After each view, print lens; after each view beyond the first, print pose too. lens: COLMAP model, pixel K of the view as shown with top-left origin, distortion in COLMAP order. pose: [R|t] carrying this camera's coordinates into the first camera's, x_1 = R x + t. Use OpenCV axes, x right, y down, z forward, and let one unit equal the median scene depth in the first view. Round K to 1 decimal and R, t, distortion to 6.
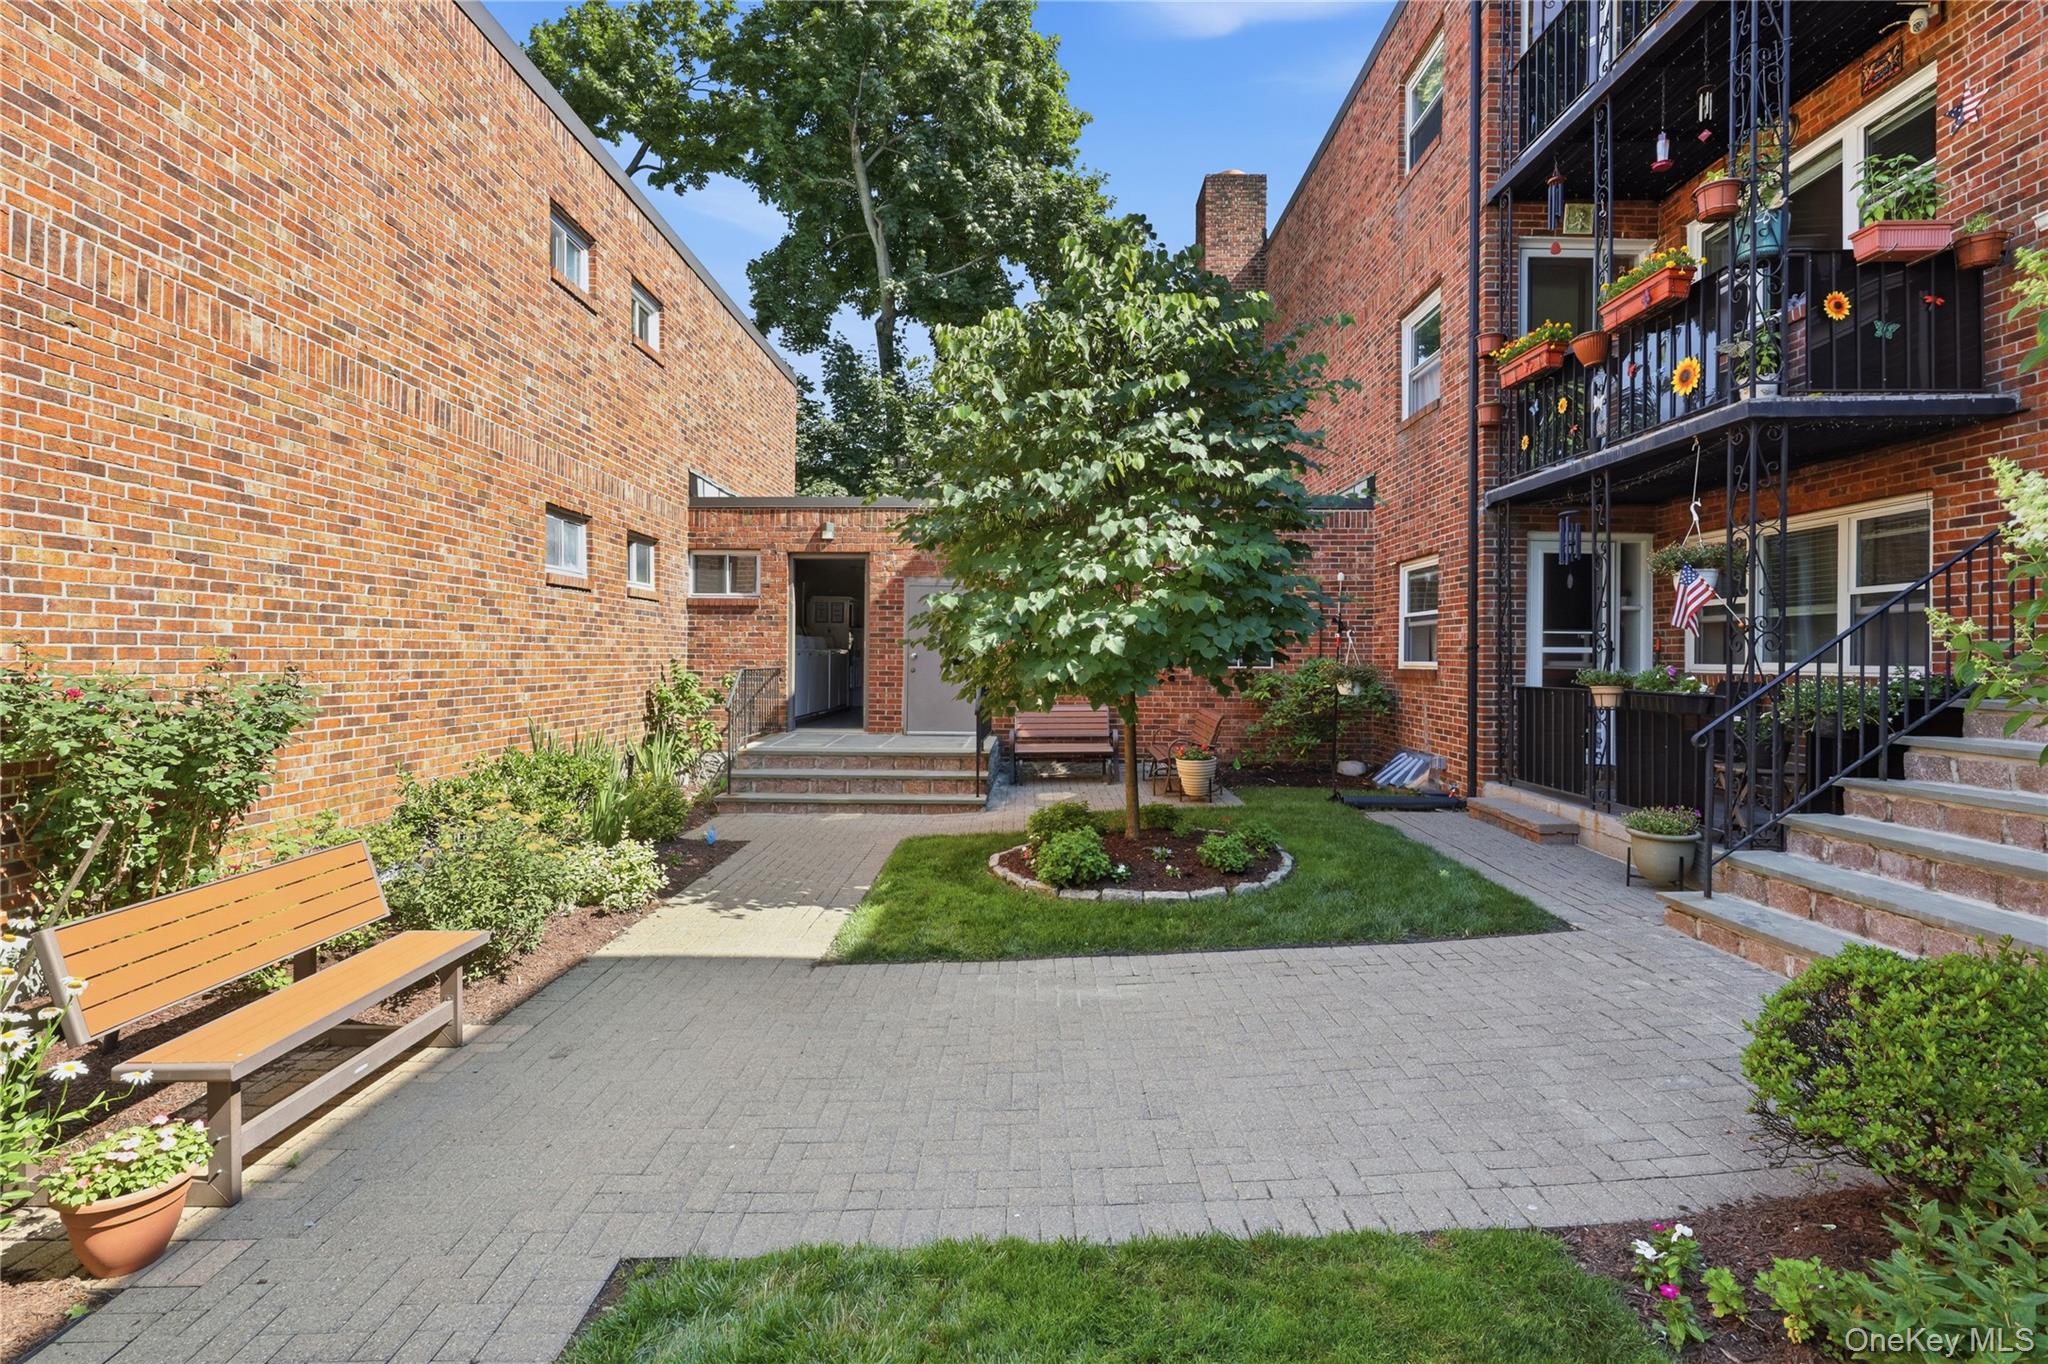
lens RADIAL K [[1003.7, 0, 1012.9], [0, 1003.7, 659.5], [0, 0, 1]] dist [0.000307, 0.000207]
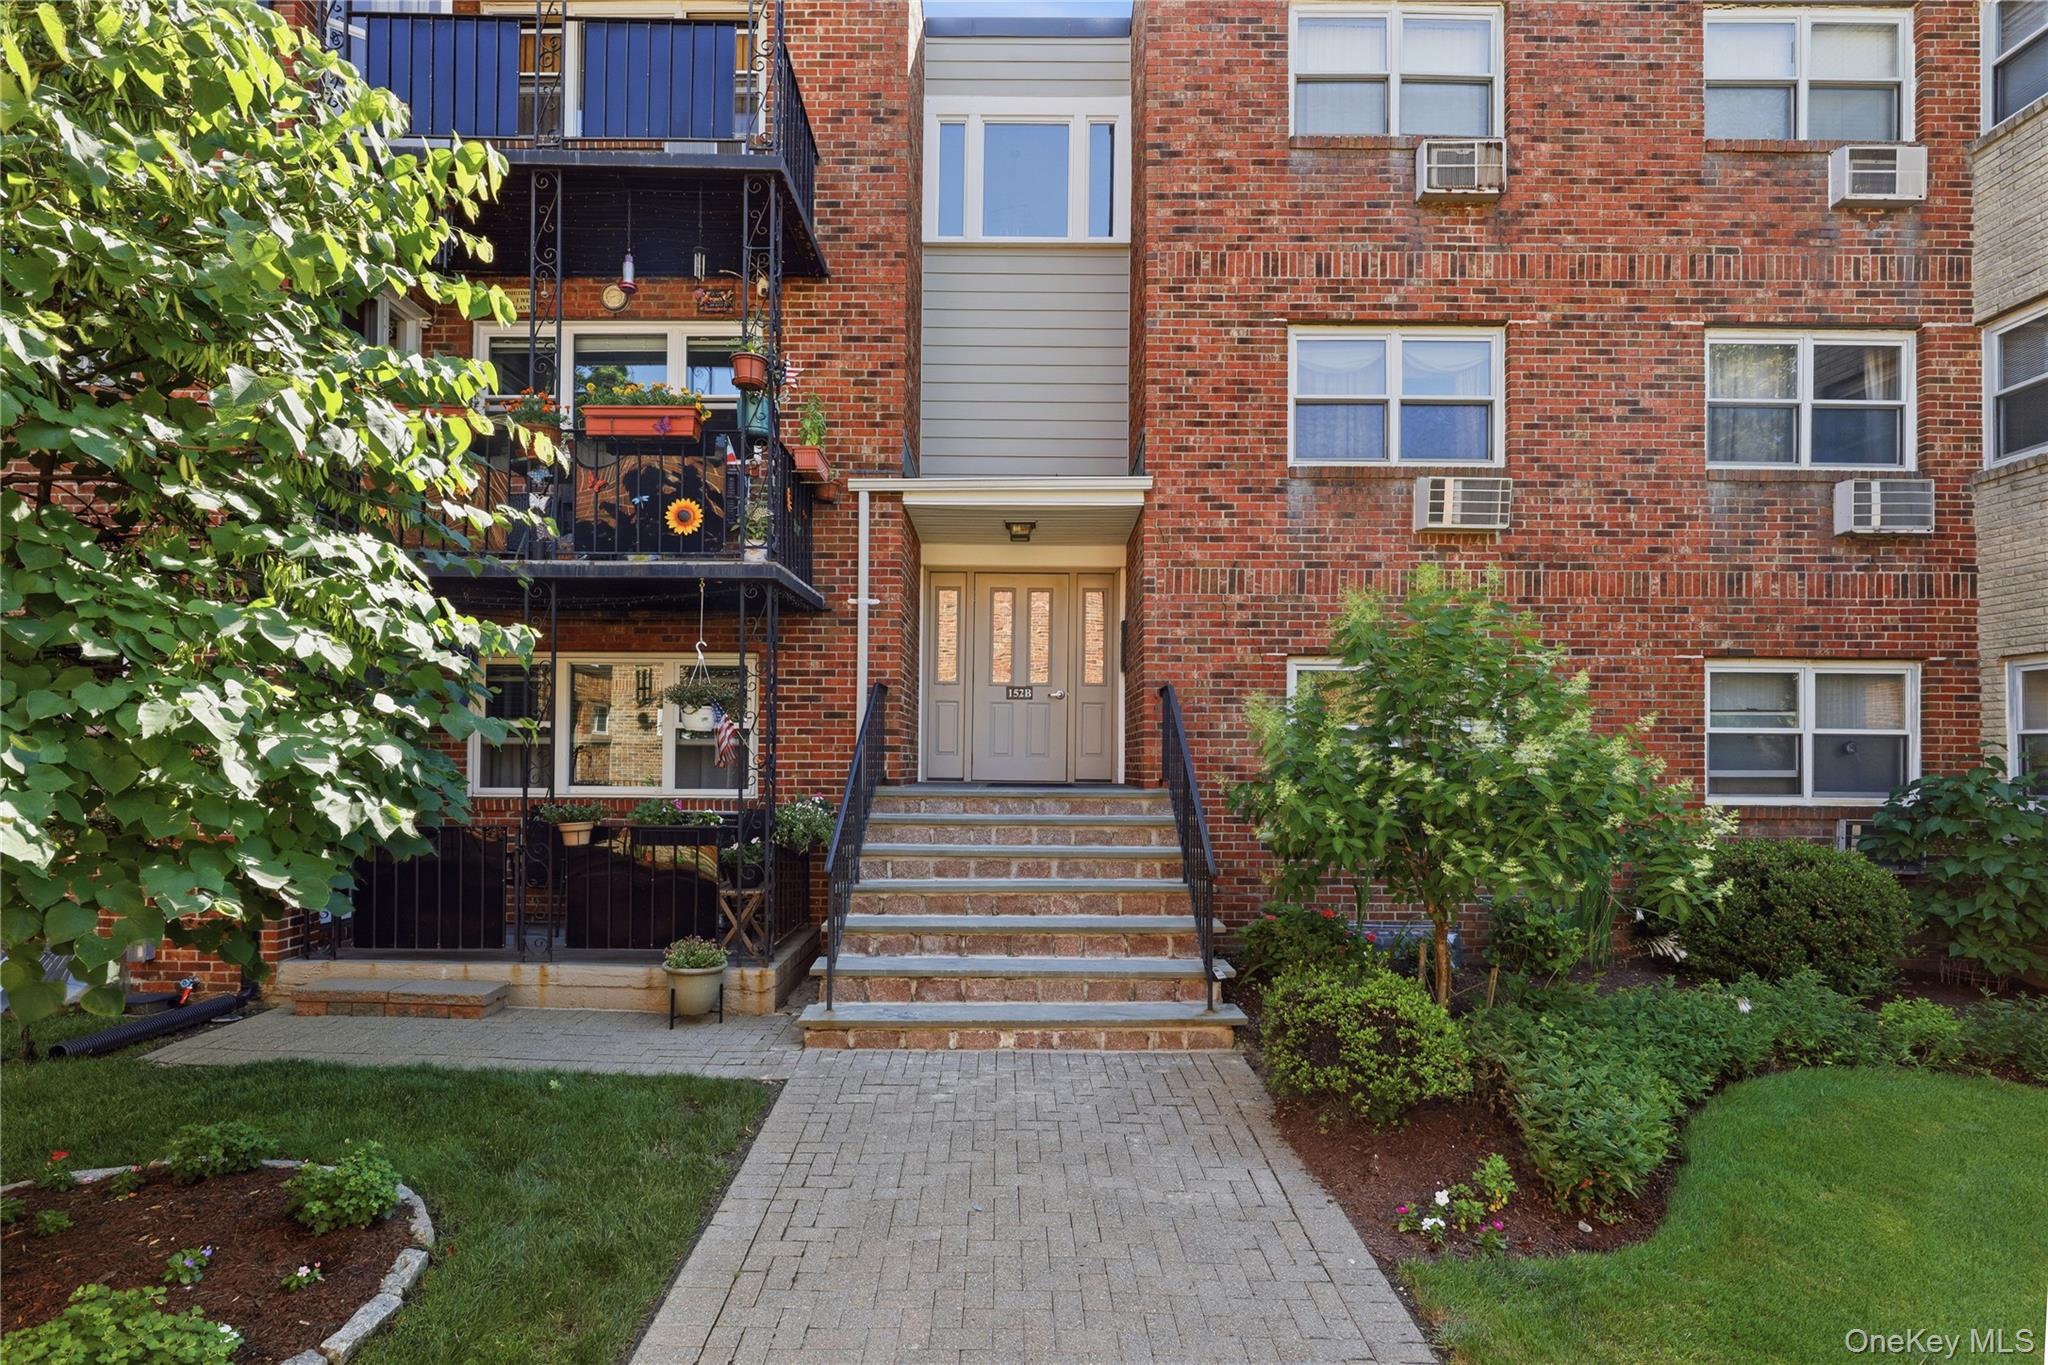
lens RADIAL K [[964.5, 0, 1017.8], [0, 964.5, 741.7], [0, 0, 1]] dist [0.000957, 0.000152]
pose [[-0.025531, 0.011349, 0.999610, -0.406354], [-0.003416, 0.999929, -0.011440, -0.052227], [-0.999668, -0.003707, -0.025491, 0.862359]]
